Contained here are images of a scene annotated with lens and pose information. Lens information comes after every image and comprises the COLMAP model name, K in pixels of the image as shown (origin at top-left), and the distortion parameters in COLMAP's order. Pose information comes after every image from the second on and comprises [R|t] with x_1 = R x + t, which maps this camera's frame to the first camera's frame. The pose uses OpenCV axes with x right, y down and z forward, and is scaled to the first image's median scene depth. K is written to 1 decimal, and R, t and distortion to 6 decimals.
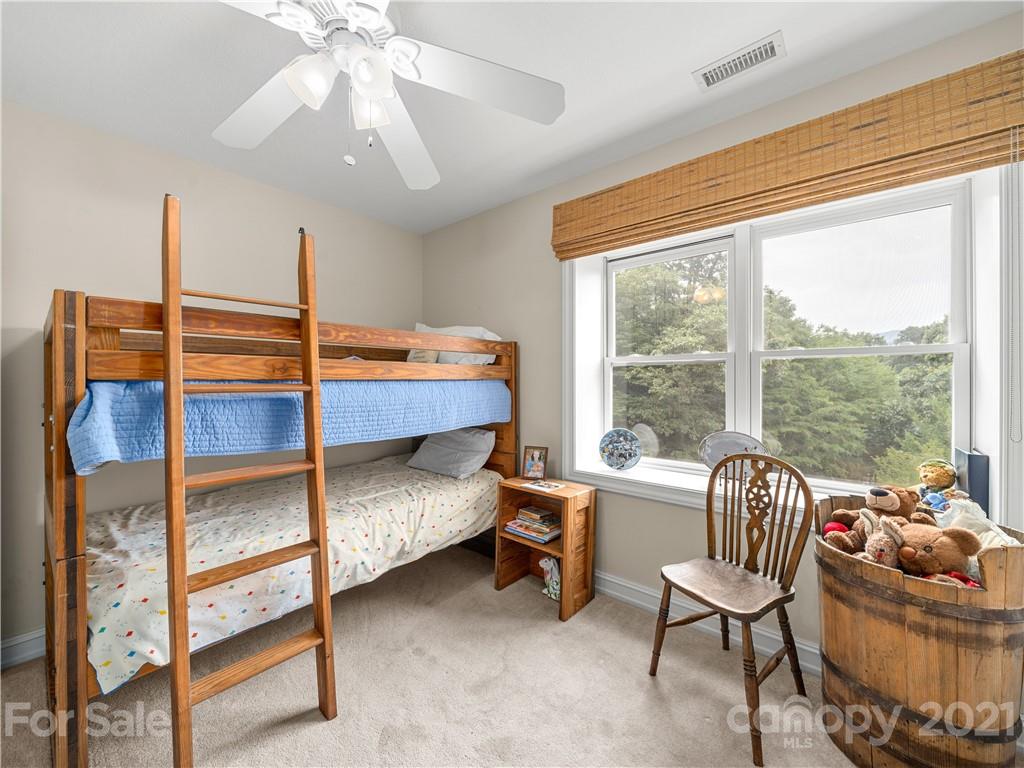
lens RADIAL K [[403.6, 0, 512.7], [0, 403.6, 380.2], [0, 0, 1]] dist [-0.006873, 0.000814]
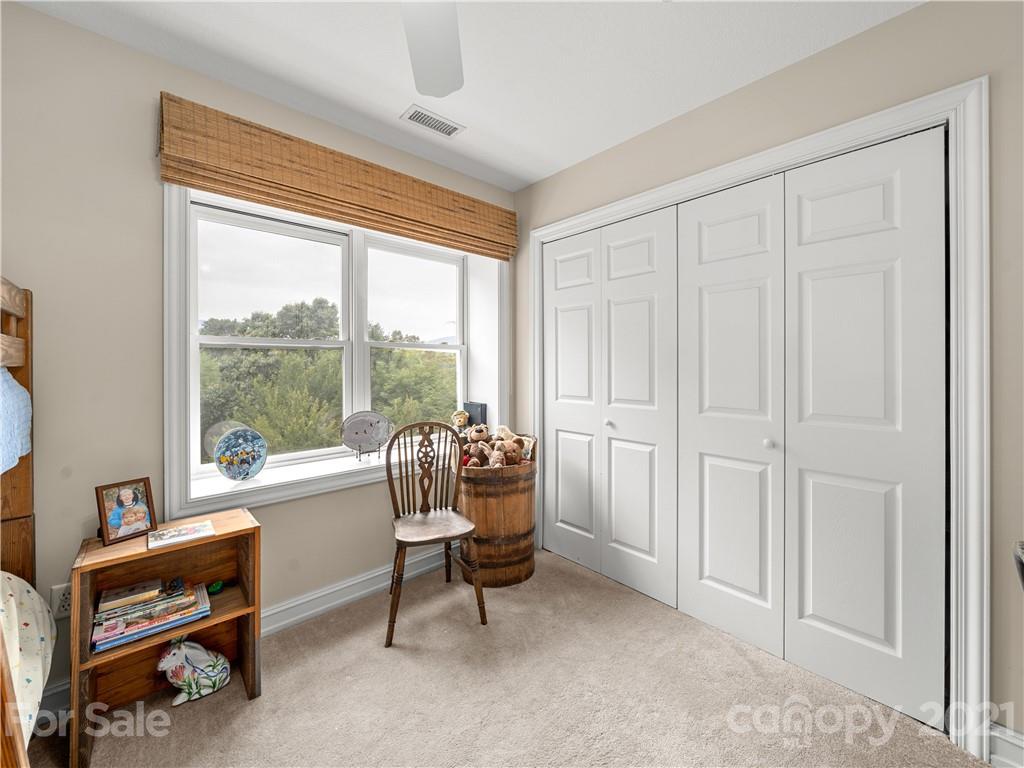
lens RADIAL K [[403.6, 0, 515.8], [0, 403.6, 365.5], [0, 0, 1]] dist [-0.006873, 0.000814]
pose [[0.118647, -0.002634, 0.992933, -0.630496], [0.005666, 0.999982, 0.001975, -0.000844], [-0.992920, 0.005392, 0.118660, 0.521156]]
